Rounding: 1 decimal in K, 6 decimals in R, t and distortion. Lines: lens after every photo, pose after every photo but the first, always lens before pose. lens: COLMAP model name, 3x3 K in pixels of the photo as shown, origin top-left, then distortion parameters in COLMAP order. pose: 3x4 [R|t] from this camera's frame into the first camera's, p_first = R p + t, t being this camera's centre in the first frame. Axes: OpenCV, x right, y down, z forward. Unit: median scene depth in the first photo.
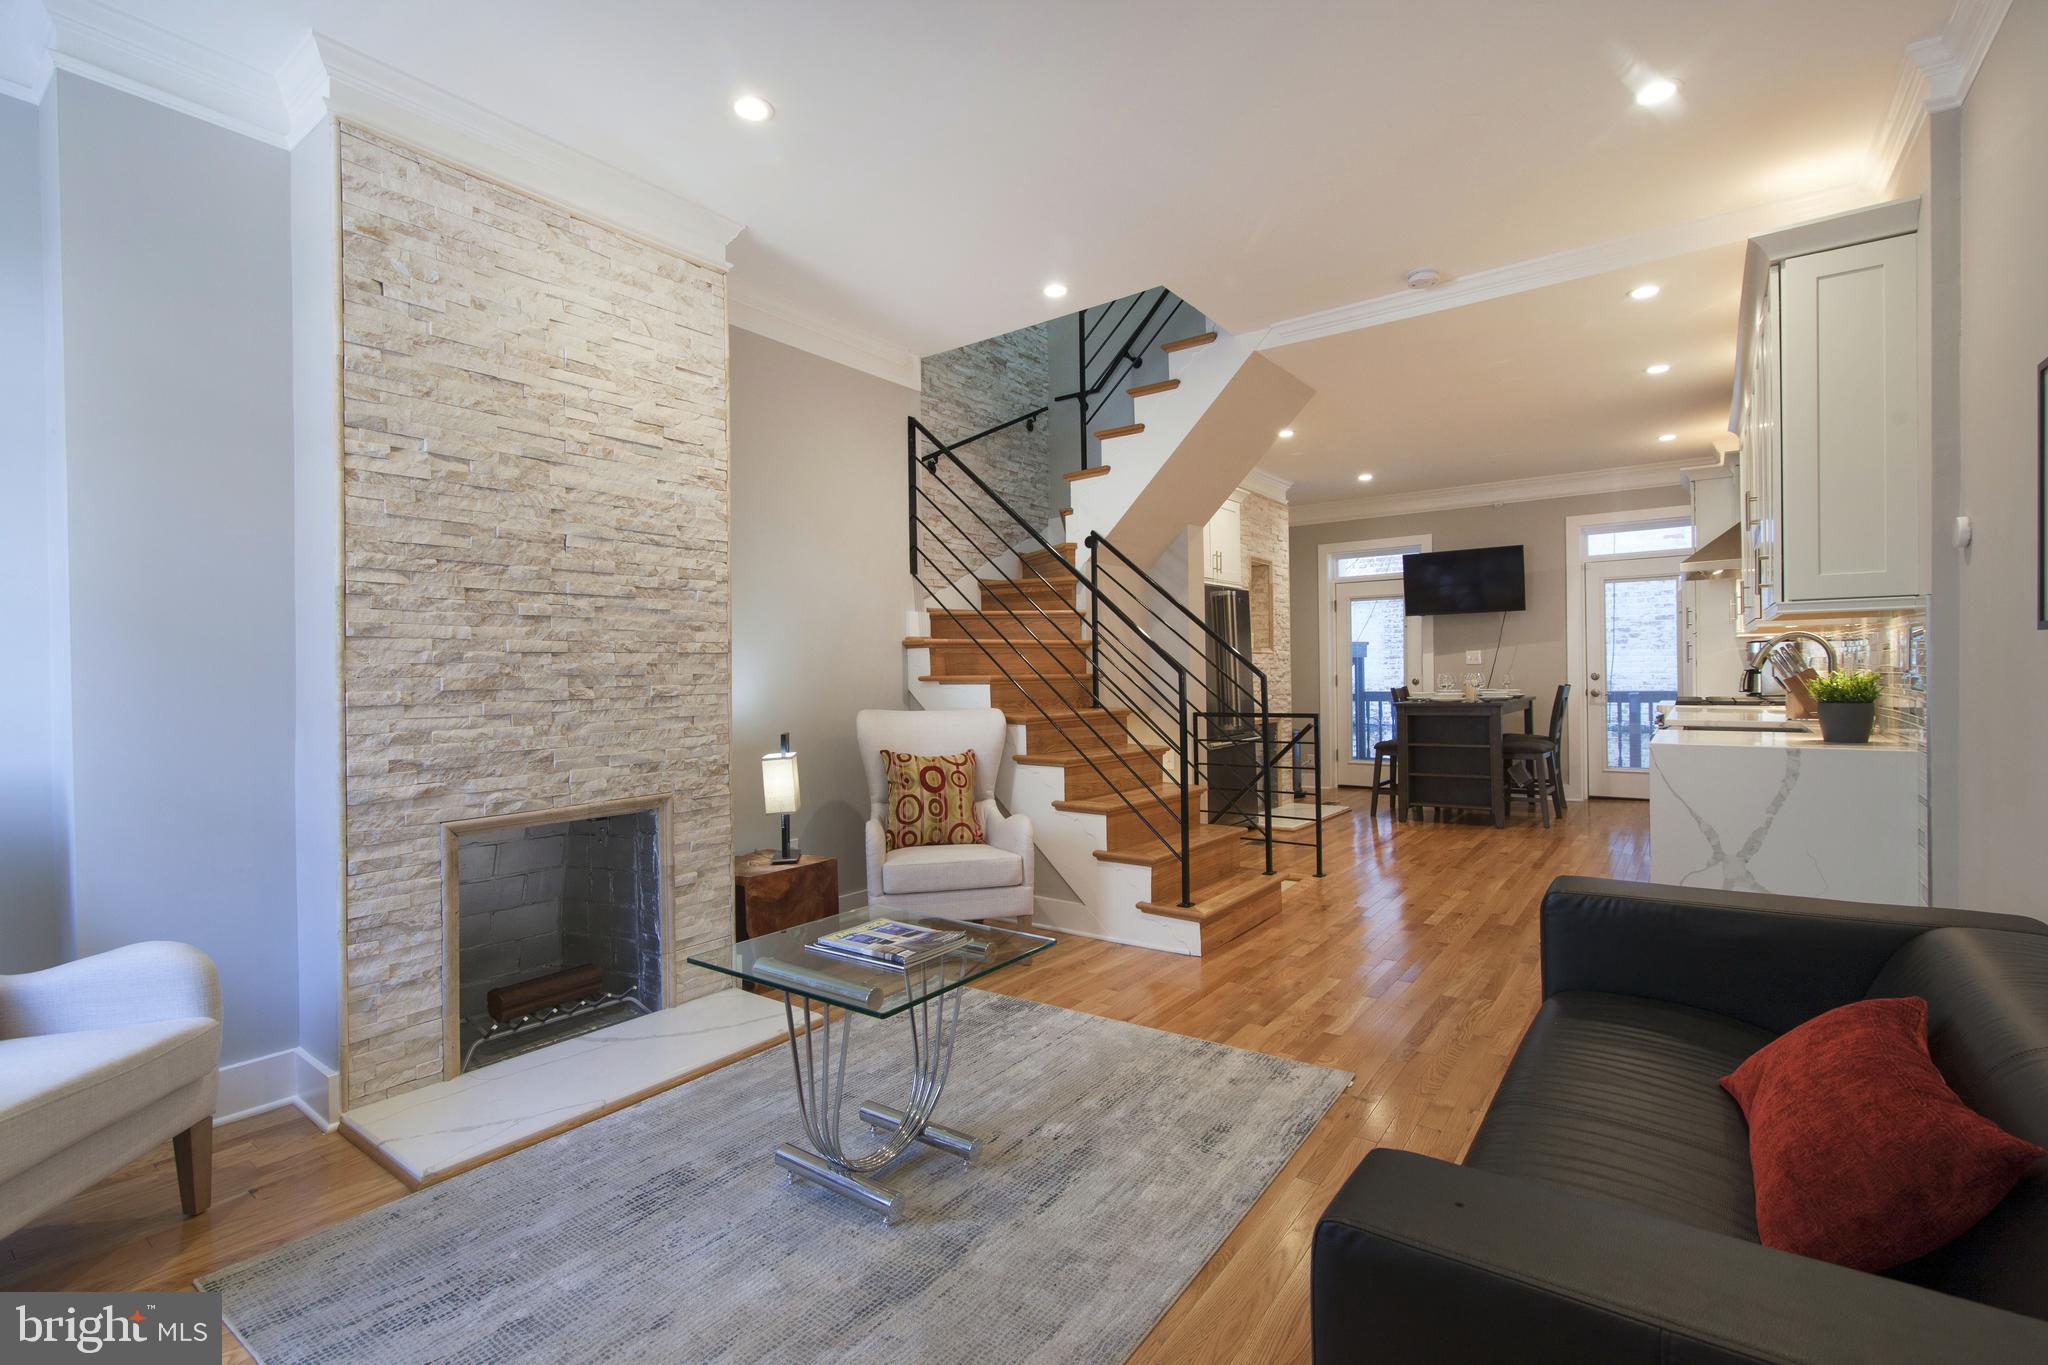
lens RADIAL K [[940.6, 0, 999.0], [0, 940.6, 671.9], [0, 0, 1]] dist [-0.001828, 0.000152]
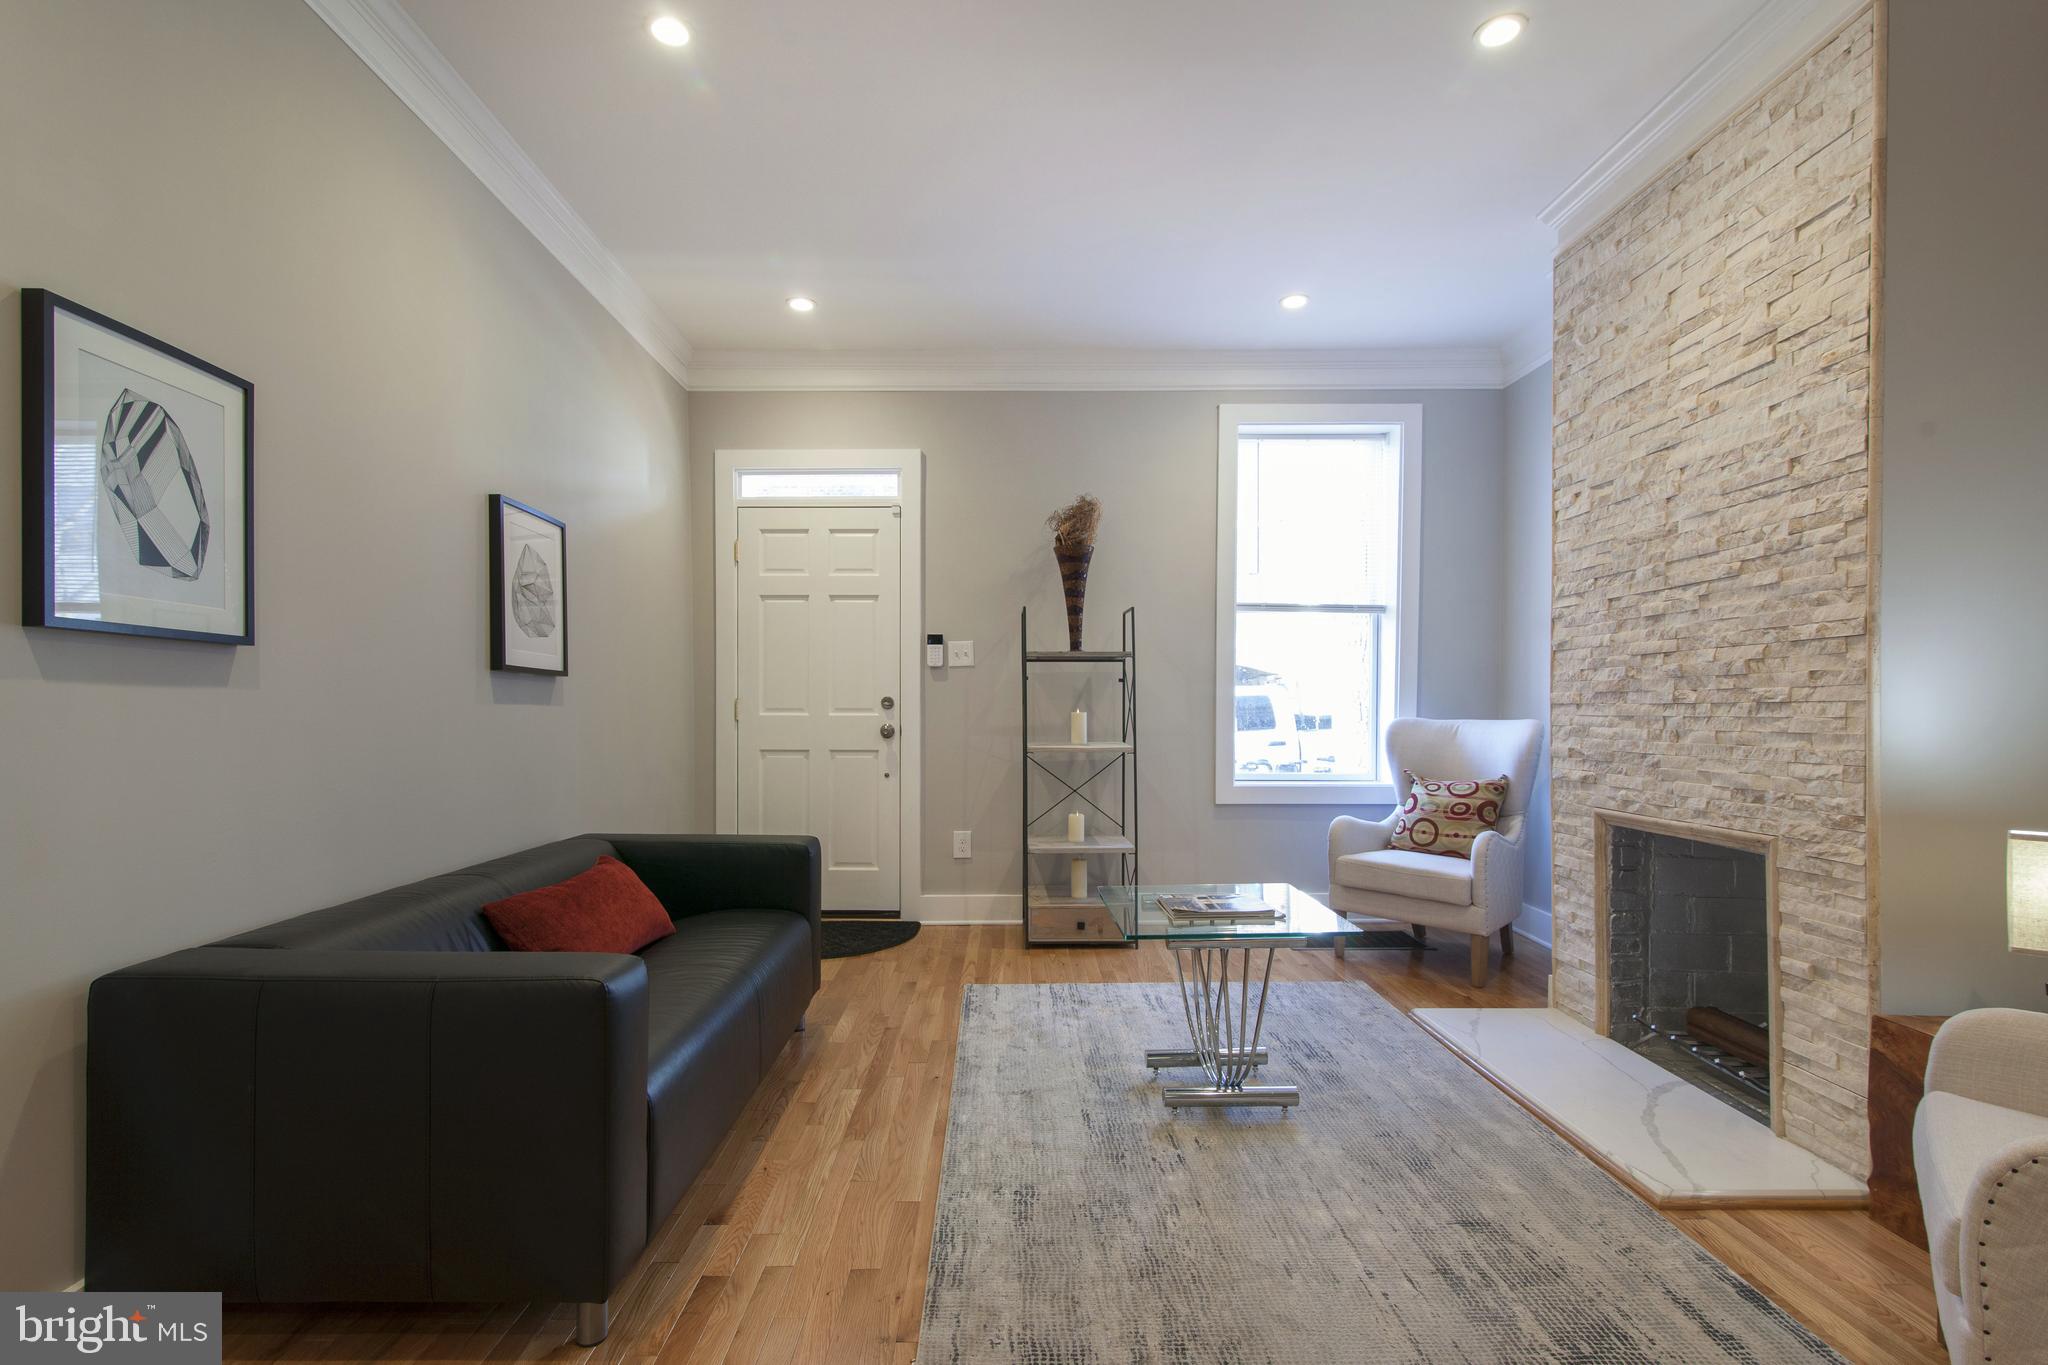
lens RADIAL K [[940.6, 0, 1042.5], [0, 940.6, 712.3], [0, 0, 1]] dist [-0.001828, 0.000152]
pose [[-0.773388, 0.016683, -0.633714, 0.594328], [0.009377, 0.999845, 0.014878, 0.018944], [0.633864, 0.005564, -0.773424, 1.323741]]
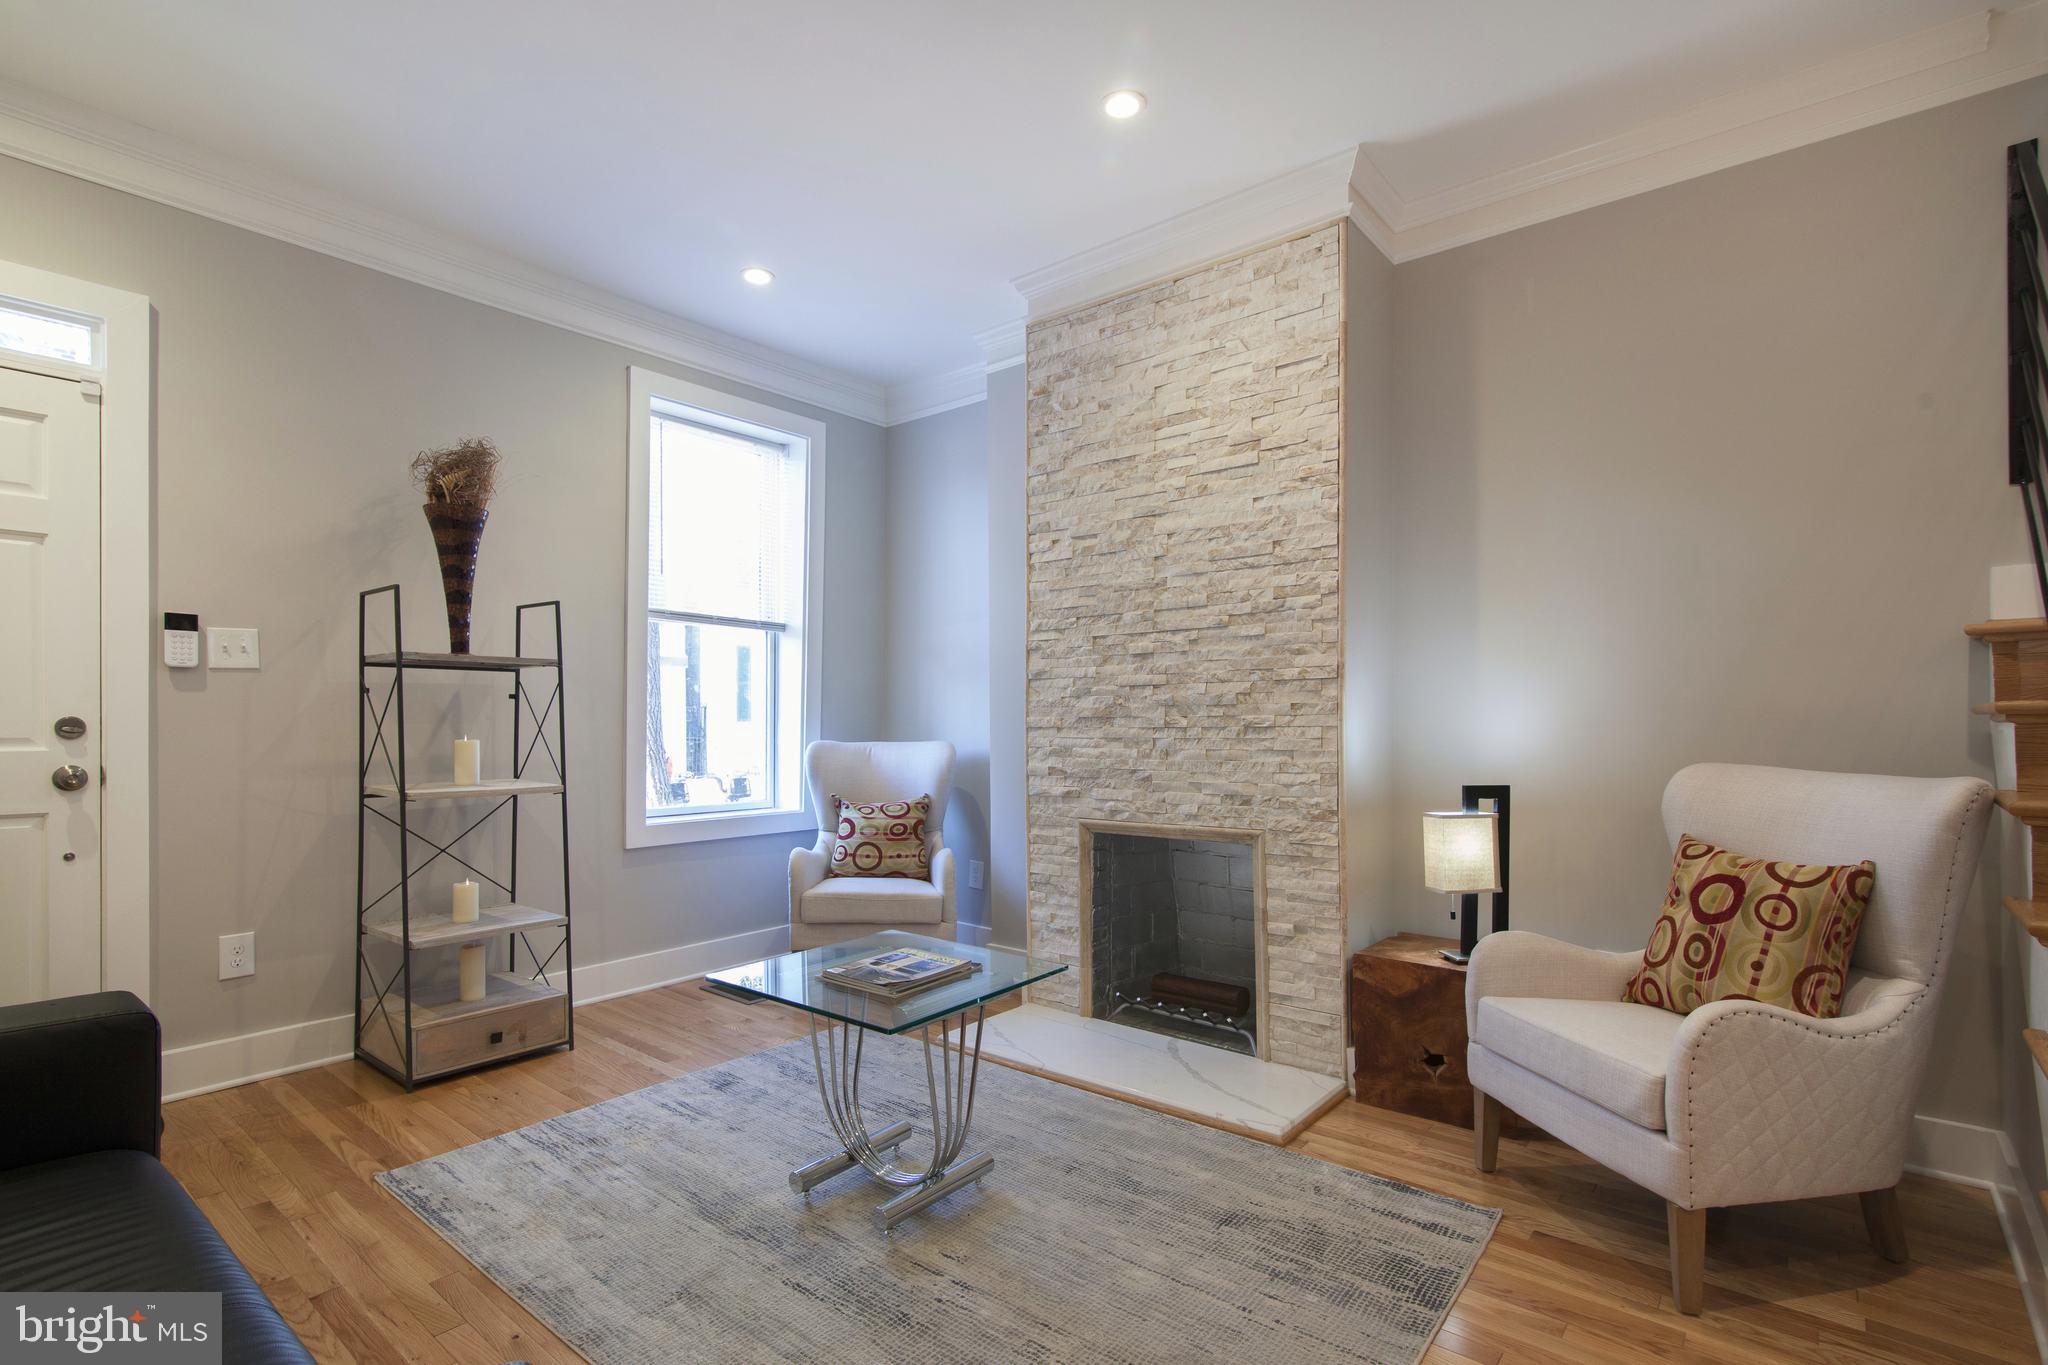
lens RADIAL K [[940.6, 0, 1015.3], [0, 940.6, 724.6], [0, 0, 1]] dist [-0.001828, 0.000152]
pose [[-0.033097, 0.012859, -0.999369, 0.650668], [0.002479, 0.999915, 0.012784, 0.011769], [0.999449, -0.002054, -0.033126, 0.866559]]
